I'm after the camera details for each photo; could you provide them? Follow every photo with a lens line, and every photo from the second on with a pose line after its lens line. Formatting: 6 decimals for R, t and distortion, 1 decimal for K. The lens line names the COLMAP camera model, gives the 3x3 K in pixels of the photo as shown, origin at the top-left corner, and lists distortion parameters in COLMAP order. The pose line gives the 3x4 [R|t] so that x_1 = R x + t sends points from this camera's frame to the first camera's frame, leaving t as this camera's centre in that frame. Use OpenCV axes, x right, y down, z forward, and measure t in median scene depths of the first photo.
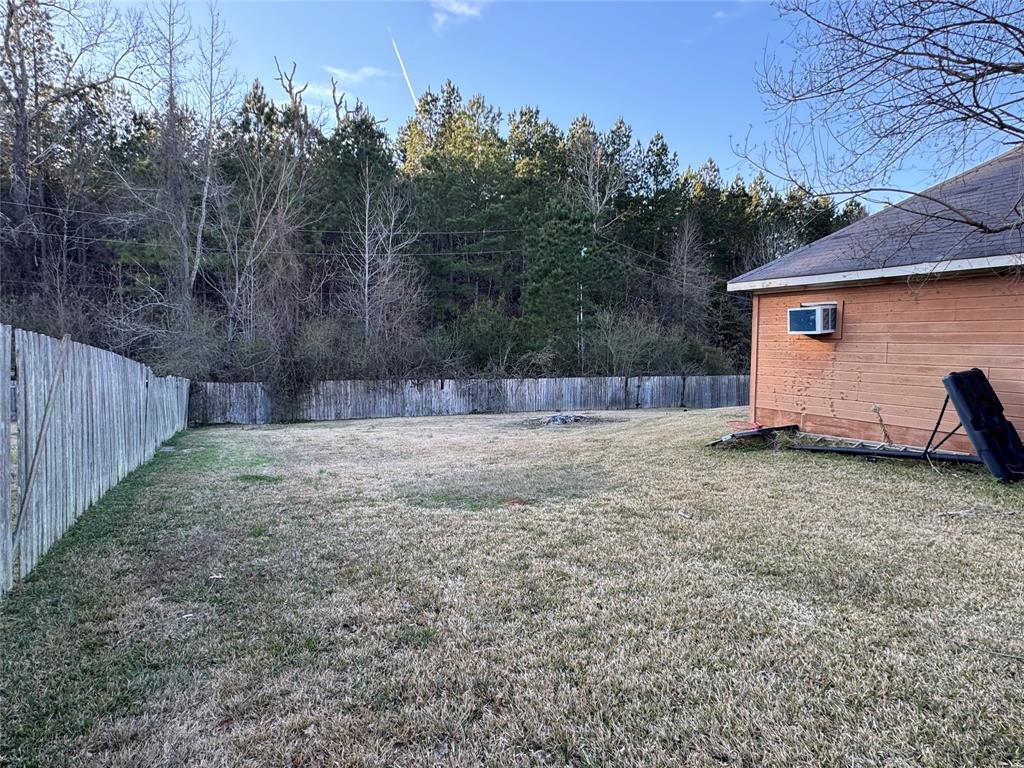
lens RADIAL K [[604.4, 0, 508.9], [0, 604.4, 379.4], [0, 0, 1]] dist [-0.000348, 0.000958]
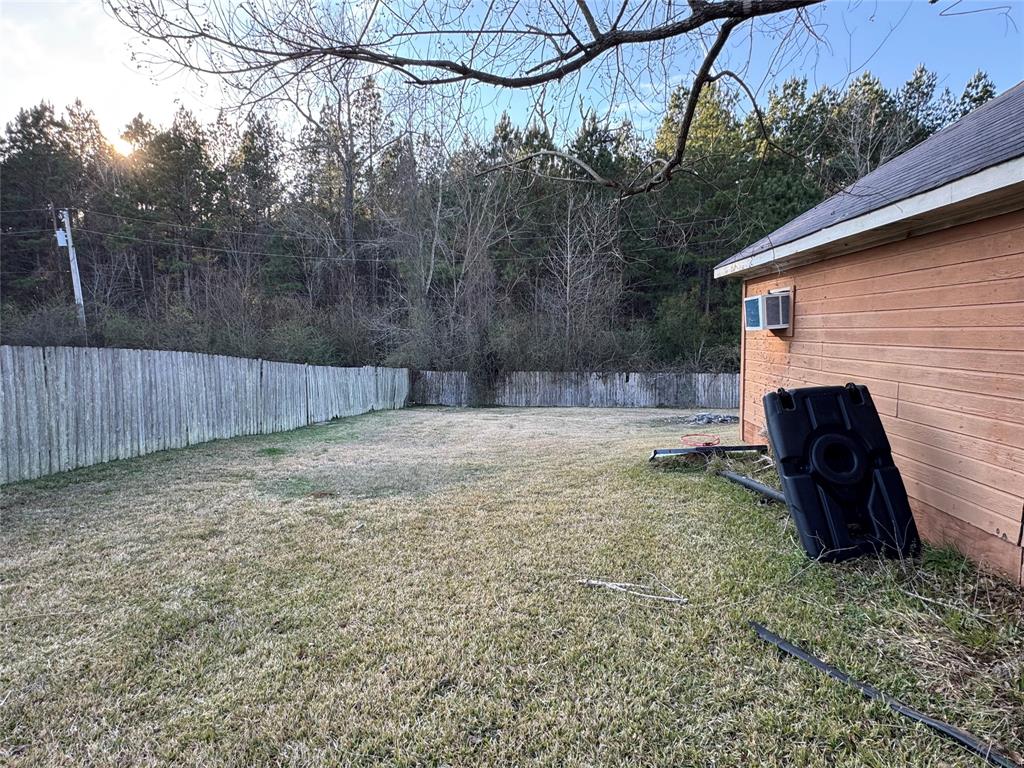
lens RADIAL K [[564.8, 0, 512.0], [0, 564.8, 384.0], [0, 0, 1]] dist [-0.028800, 0.019955]
pose [[0.869193, 0.032717, -0.493390, 0.192115], [-0.019099, 0.999285, 0.032617, -0.007951], [0.494105, -0.018927, 0.869196, 0.073640]]
